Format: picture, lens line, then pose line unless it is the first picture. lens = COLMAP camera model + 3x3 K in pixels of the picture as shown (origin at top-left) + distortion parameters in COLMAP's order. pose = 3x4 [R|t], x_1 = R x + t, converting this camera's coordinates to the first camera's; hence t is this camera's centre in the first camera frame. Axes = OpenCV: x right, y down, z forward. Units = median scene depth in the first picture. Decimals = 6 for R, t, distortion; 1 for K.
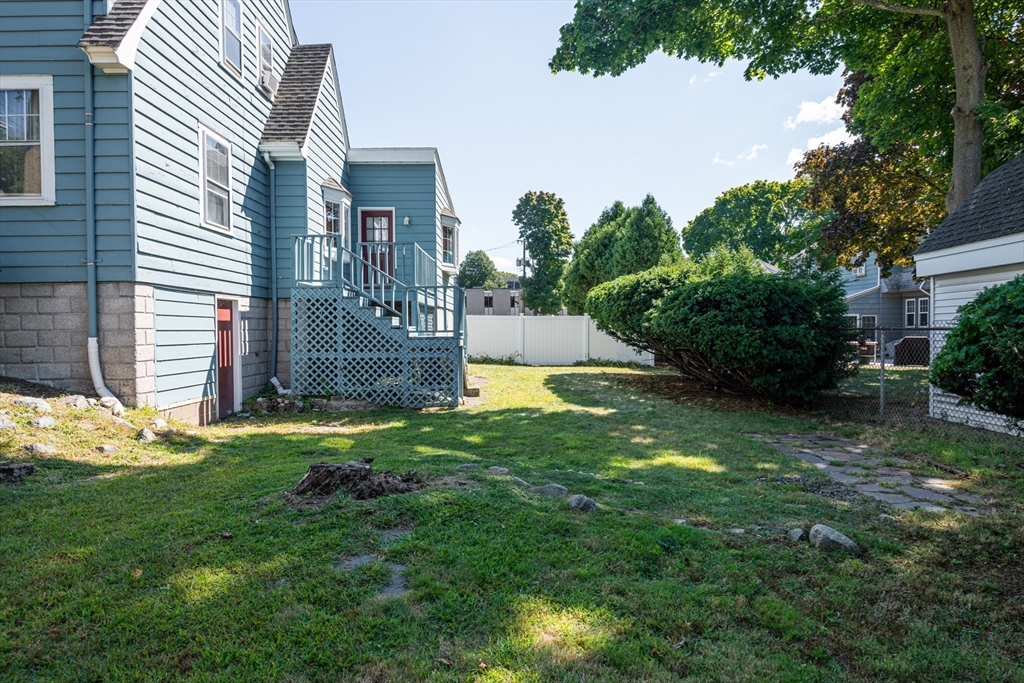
lens RADIAL K [[603.4, 0, 512.0], [0, 603.4, 341.5], [0, 0, 1]] dist [0.027424, -0.032930]
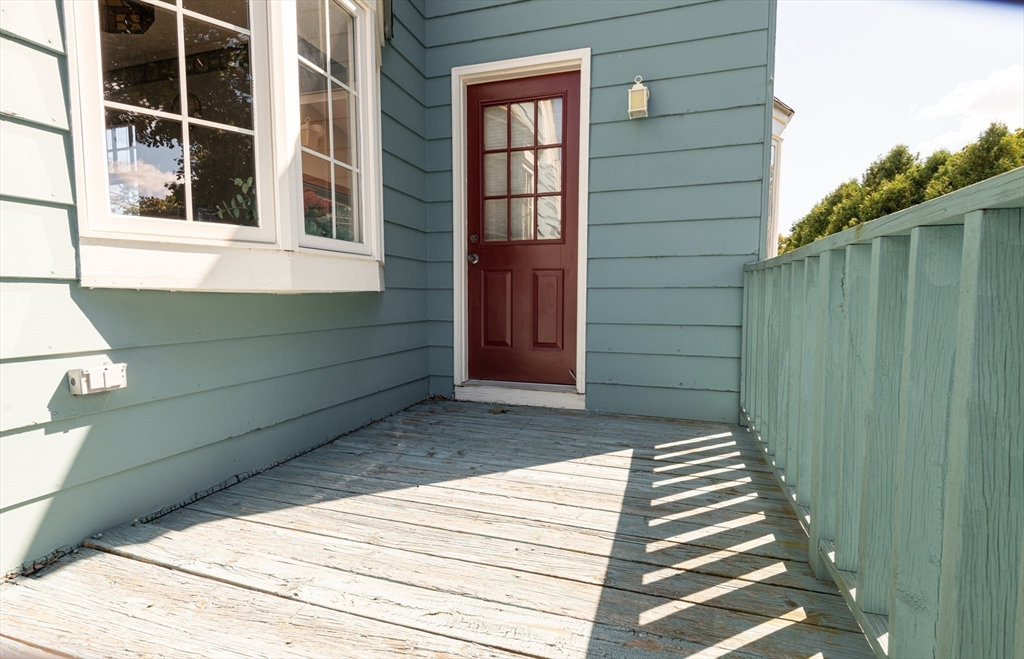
lens RADIAL K [[488.7, 0, 512.0], [0, 488.7, 329.5], [0, 0, 1]] dist [-0.000174, -0.000053]
pose [[0.951178, 0.022789, -0.307802, -0.216744], [-0.007755, 0.998720, 0.049979, -0.160022], [0.308547, -0.045152, 0.950137, 1.077425]]
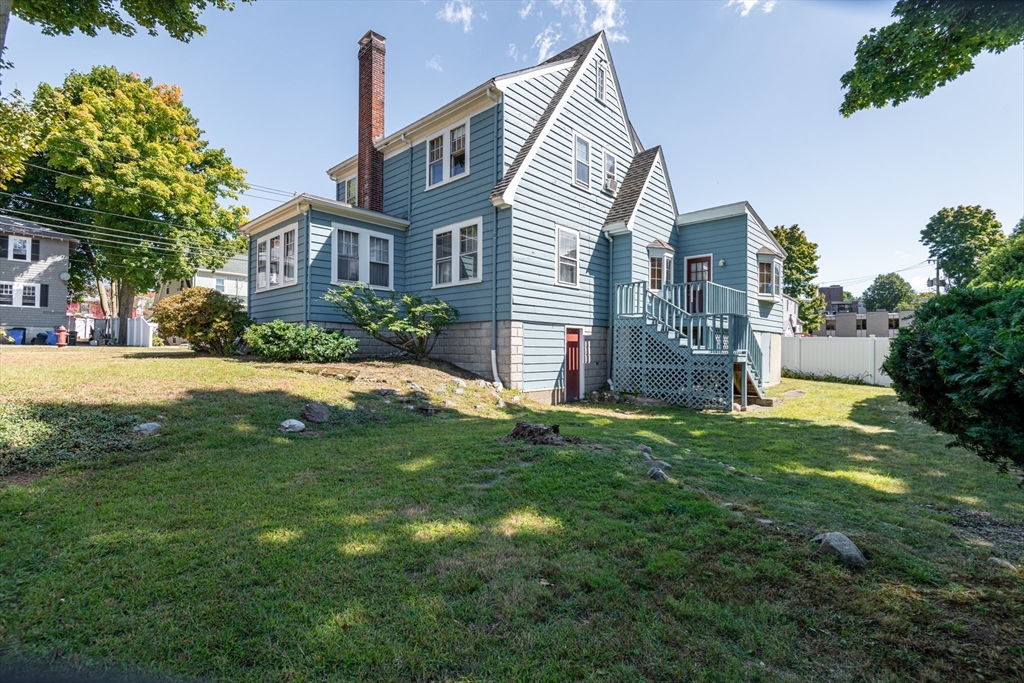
lens RADIAL K [[460.4, 0, 512.0], [0, 460.4, 341.5], [0, 0, 1]] dist [0.000521, -0.000627]
pose [[0.720744, 0.000896, -0.693201, 0.241170], [-0.025711, 0.999346, -0.025440, 0.001350], [0.692724, 0.036159, 0.720295, 0.006148]]
